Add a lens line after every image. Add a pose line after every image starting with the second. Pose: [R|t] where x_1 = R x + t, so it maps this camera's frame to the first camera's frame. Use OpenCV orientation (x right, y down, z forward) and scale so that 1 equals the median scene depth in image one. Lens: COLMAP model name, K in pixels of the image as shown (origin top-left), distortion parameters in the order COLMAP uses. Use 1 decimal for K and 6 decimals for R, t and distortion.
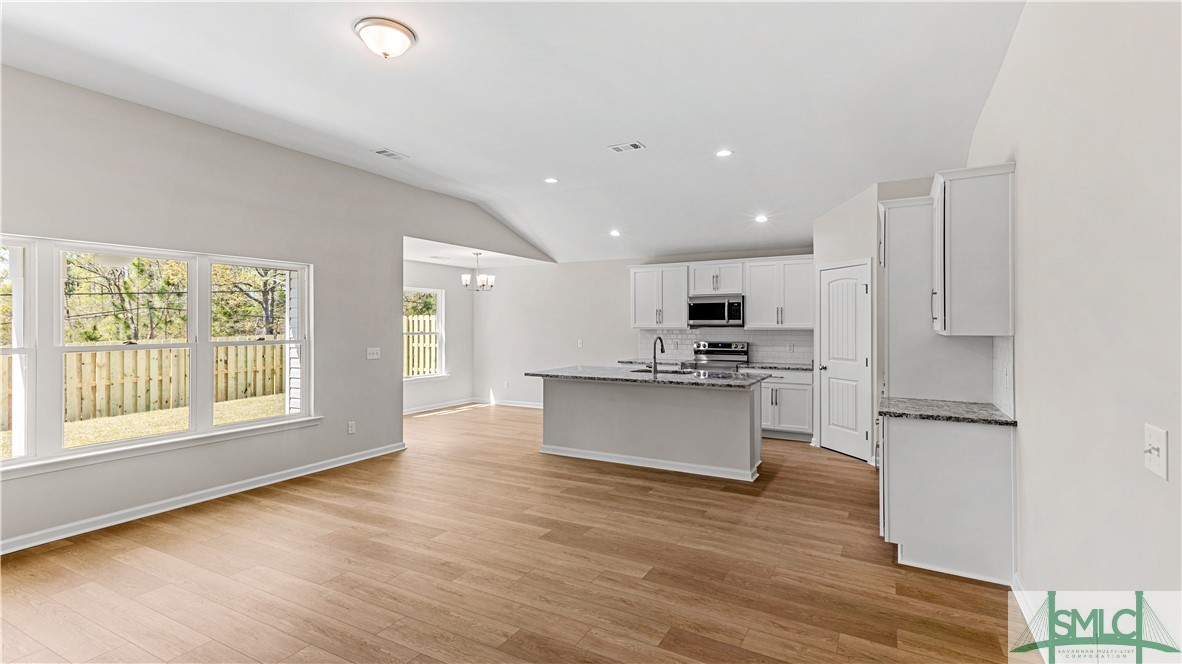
lens RADIAL K [[539.1, 0, 588.5], [0, 539.1, 326.3], [0, 0, 1]] dist [0.033283, 0.000408]
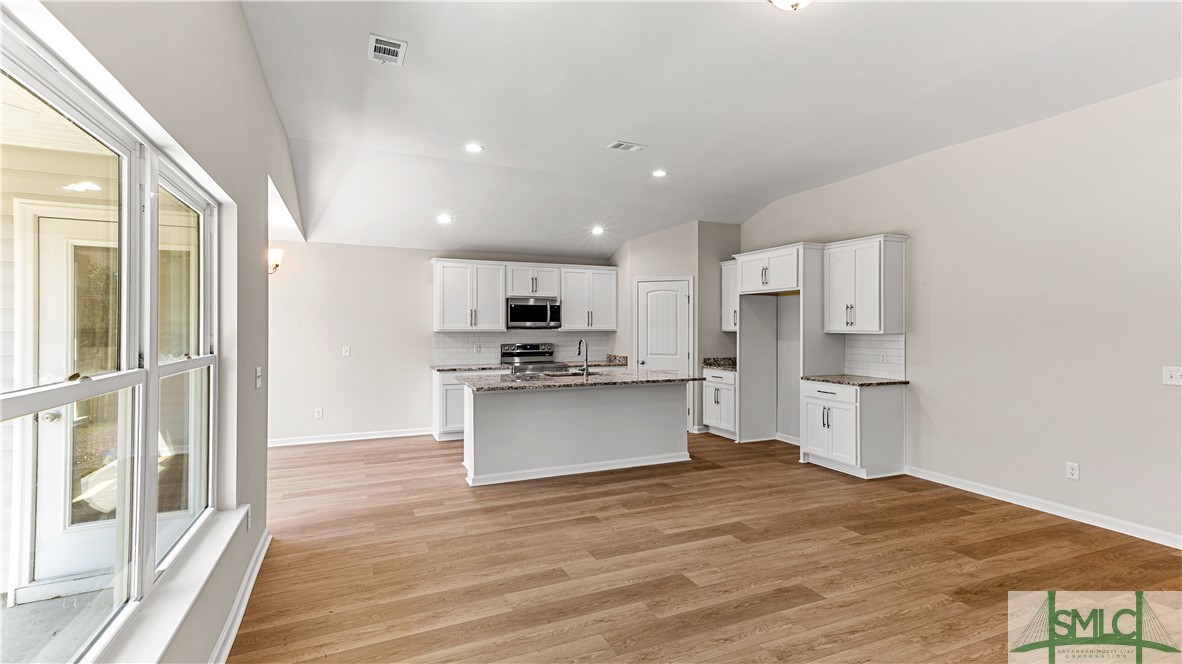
lens RADIAL K [[539.1, 0, 601.8], [0, 539.1, 327.4], [0, 0, 1]] dist [0.033283, 0.000408]
pose [[0.597008, -0.000122, 0.802235, -0.800044], [0.001808, 0.999998, -0.001194, -0.000293], [-0.802233, 0.002164, 0.597007, 0.479308]]
